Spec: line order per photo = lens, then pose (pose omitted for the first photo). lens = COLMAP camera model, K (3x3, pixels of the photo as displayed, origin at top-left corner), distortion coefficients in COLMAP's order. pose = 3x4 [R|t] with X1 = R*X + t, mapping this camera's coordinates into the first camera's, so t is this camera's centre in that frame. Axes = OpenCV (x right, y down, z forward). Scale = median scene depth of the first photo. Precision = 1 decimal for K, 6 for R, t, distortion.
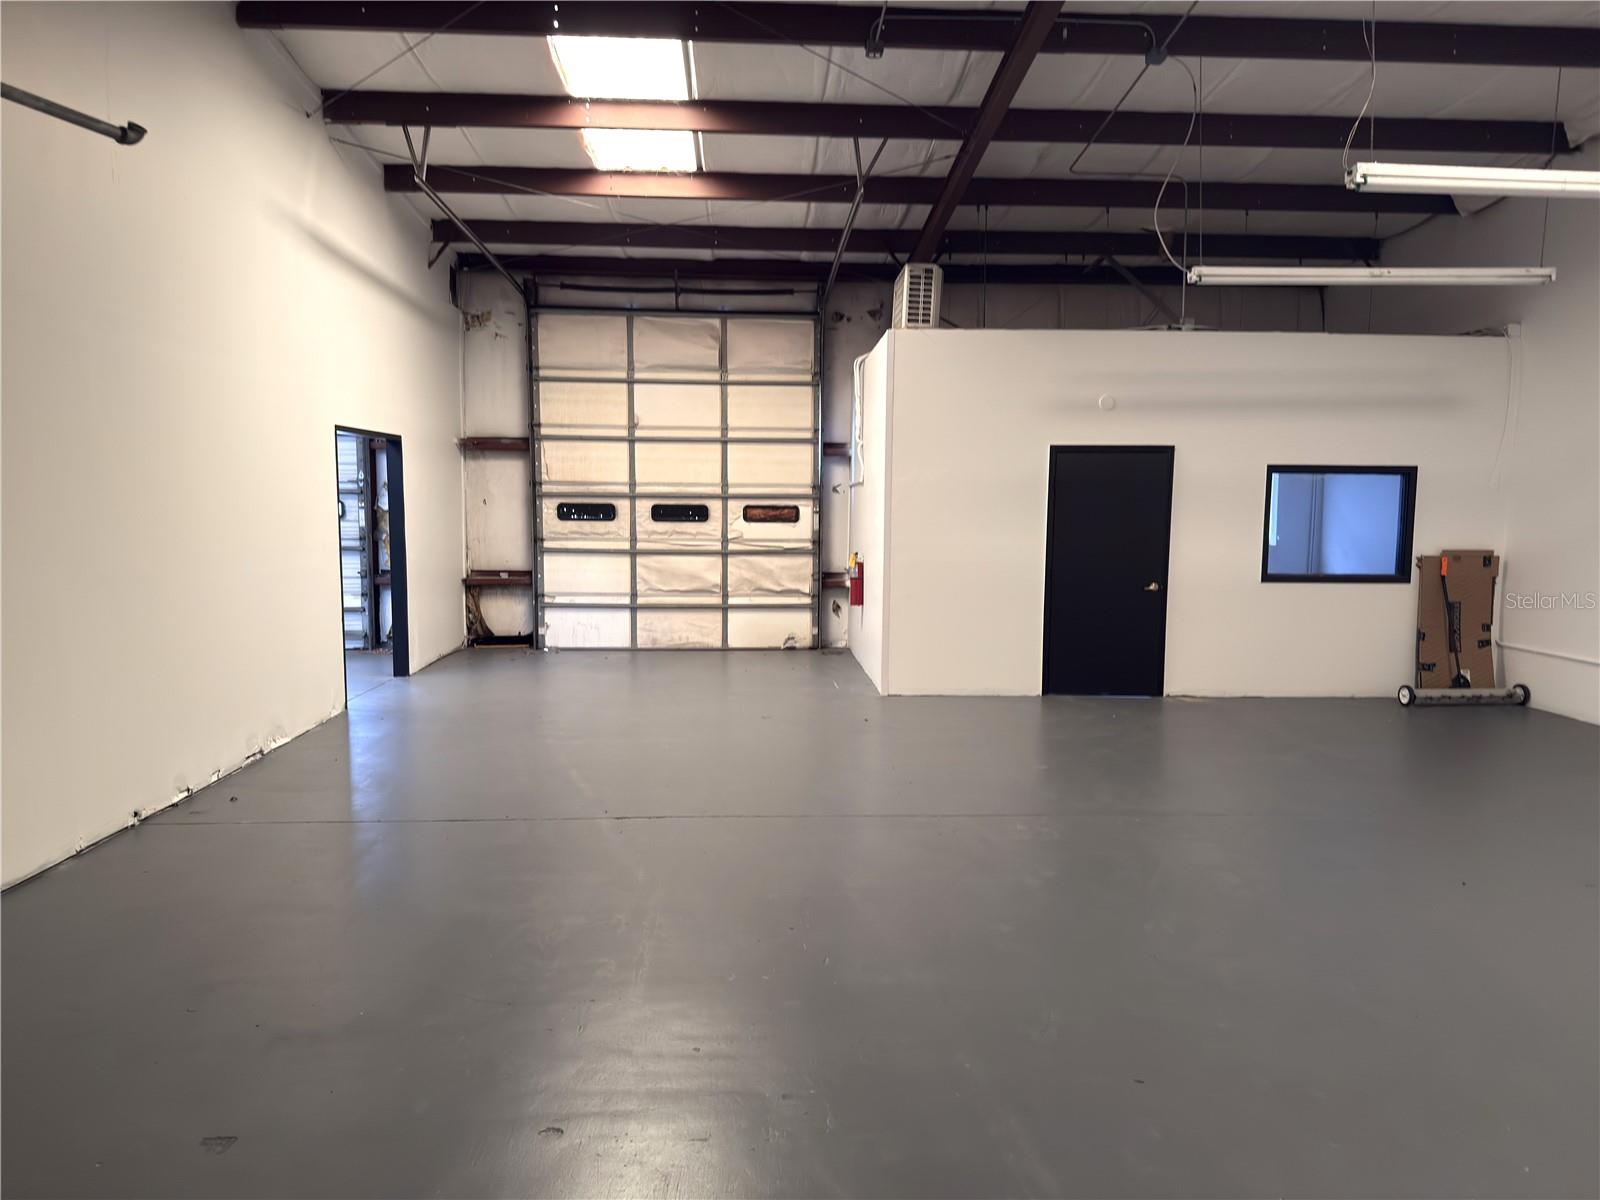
lens RADIAL K [[1108.4, 0, 801.0], [0, 1108.4, 622.0], [0, 0, 1]] dist [0.107143, -0.168852]
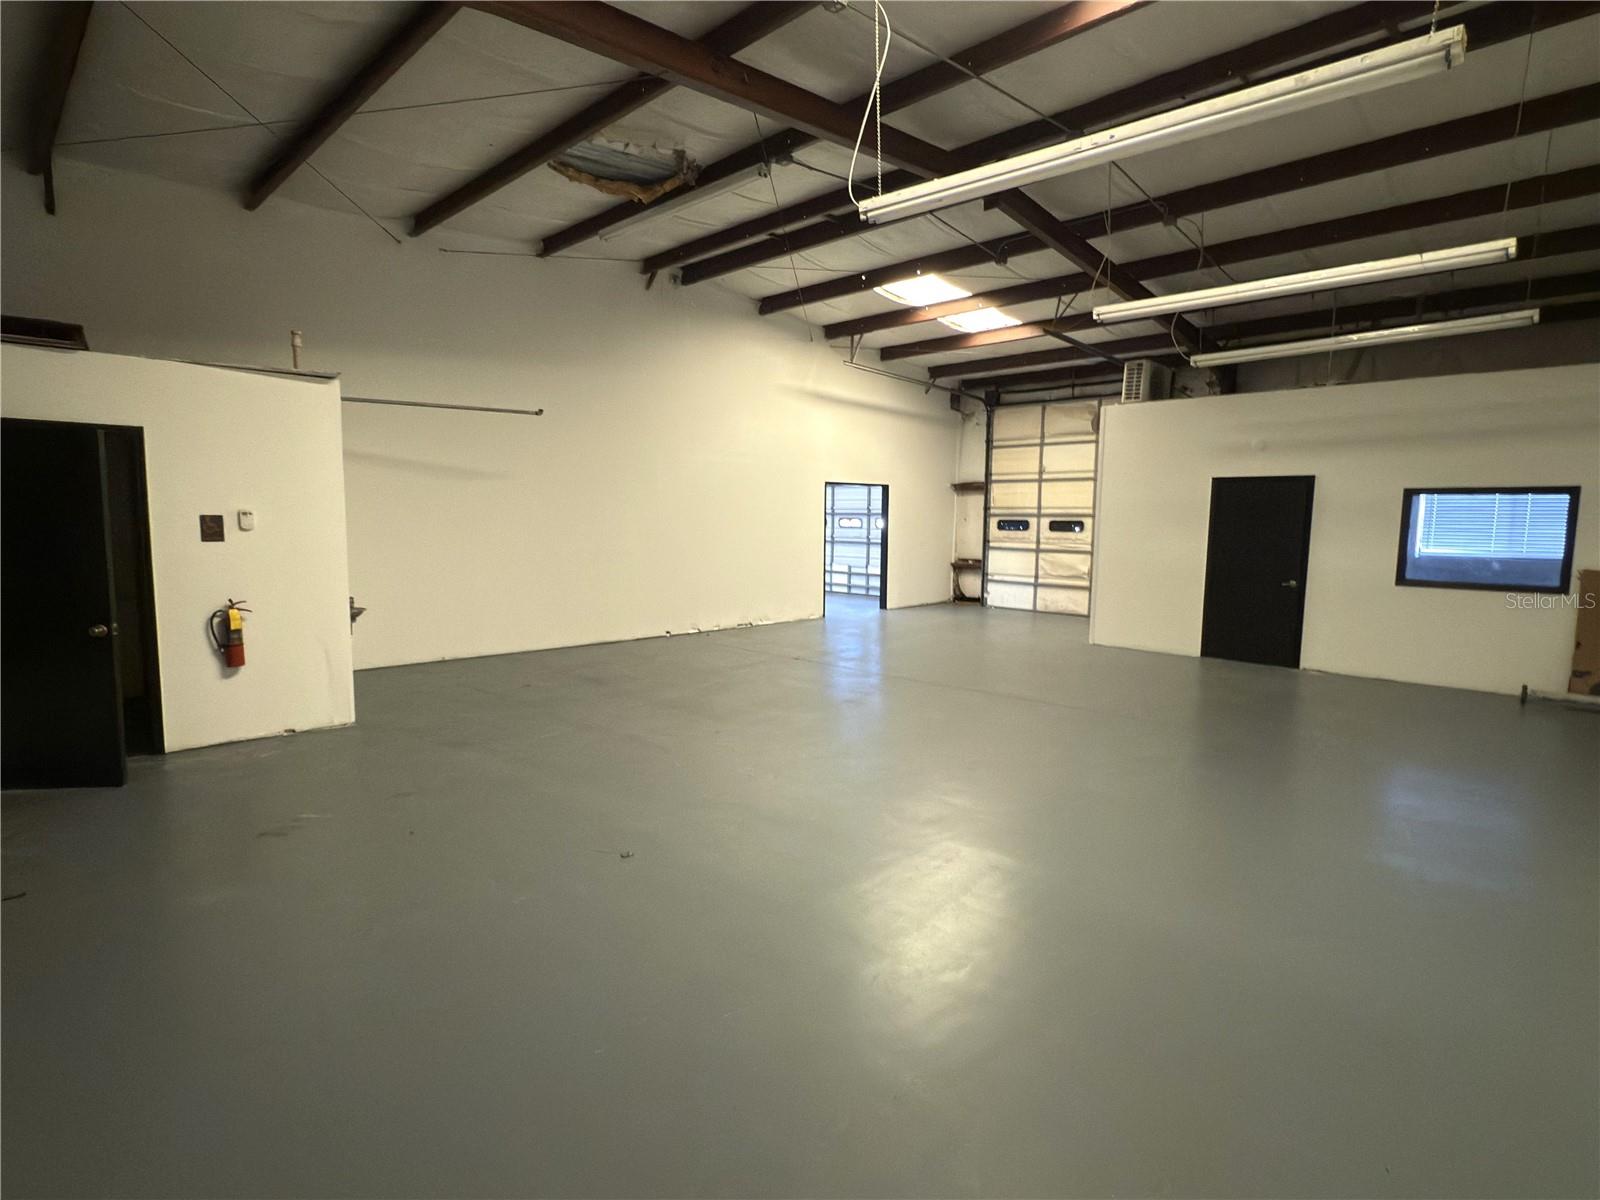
lens RADIAL K [[787.1, 0, 800.0], [0, 787.1, 600.0], [0, 0, 1]] dist [-0.004212, -0.000503]
pose [[0.695454, 0.074179, -0.714732, 0.432369], [-0.081675, 0.996371, 0.023937, 0.009662], [0.713914, 0.041729, 0.698989, -0.036720]]
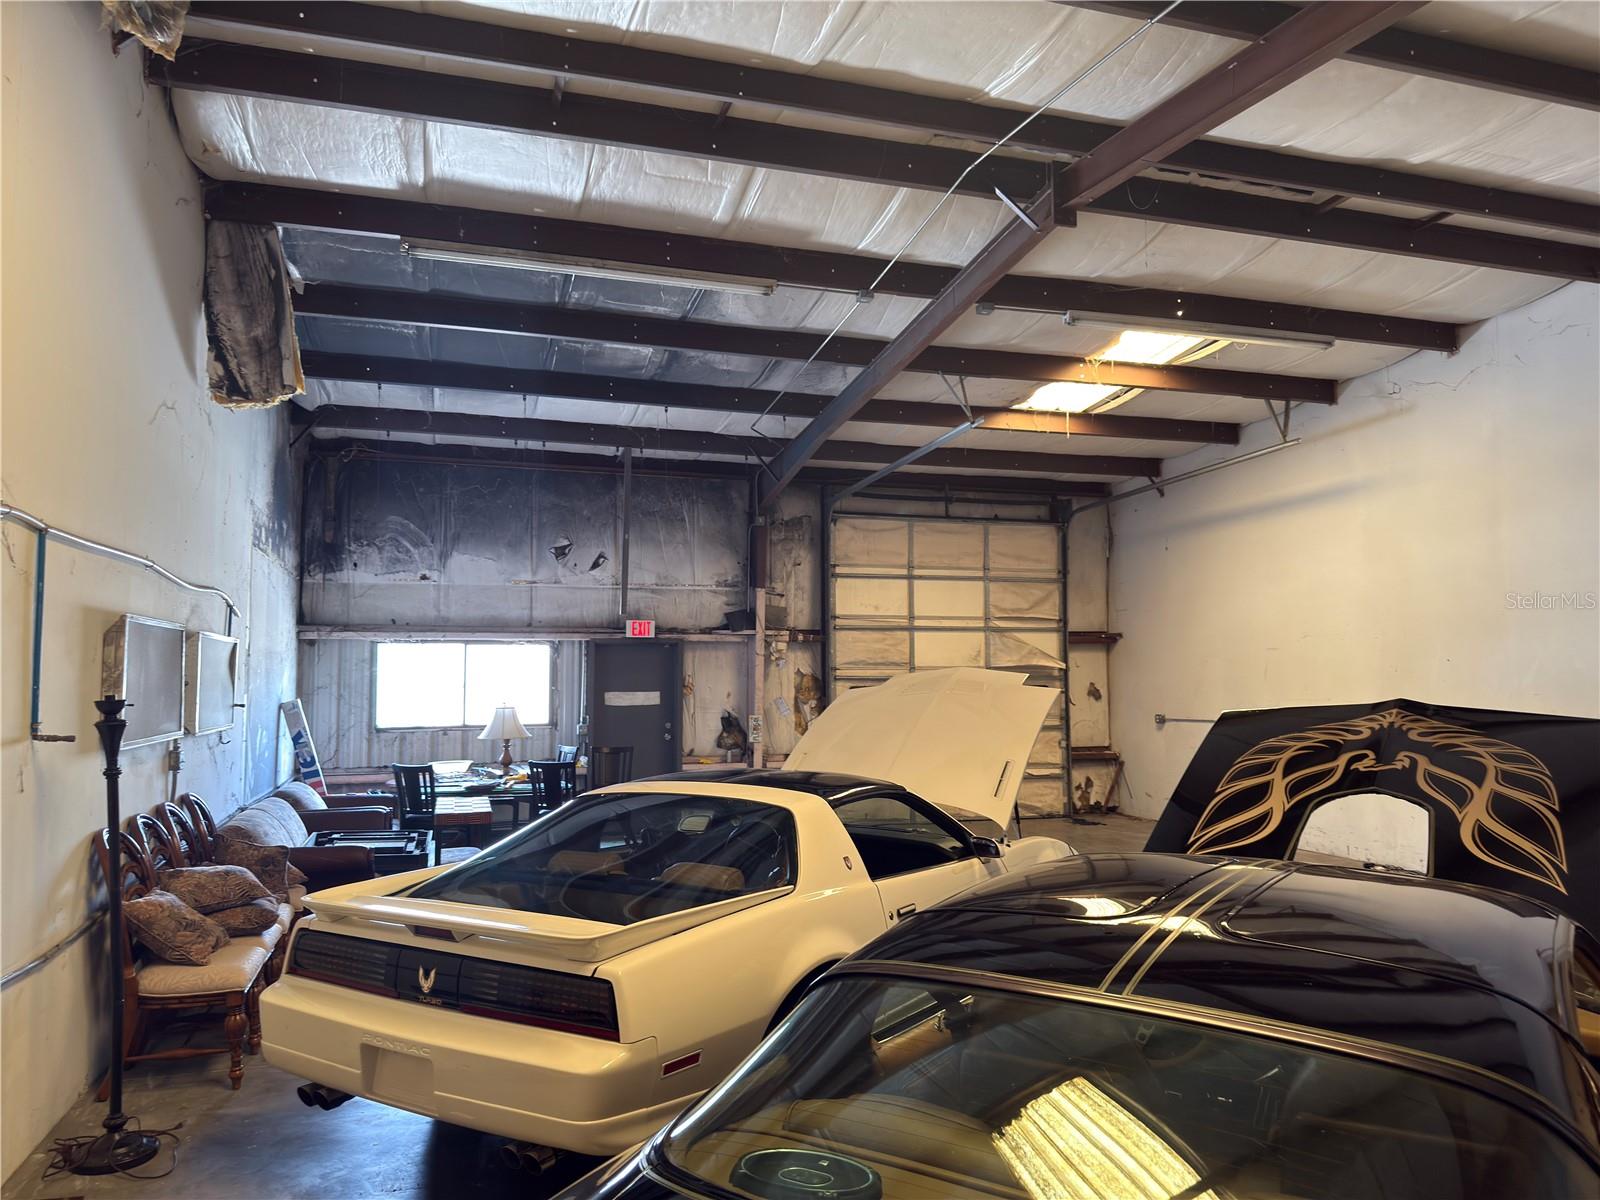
lens RADIAL K [[1108.4, 0, 801.0], [0, 1108.4, 622.0], [0, 0, 1]] dist [0.107143, -0.168852]
pose [[0.967846, 0.005180, 0.251489, -0.537081], [0.035783, 0.986785, -0.158034, 0.000946], [-0.248984, 0.161952, 0.954871, -0.031084]]
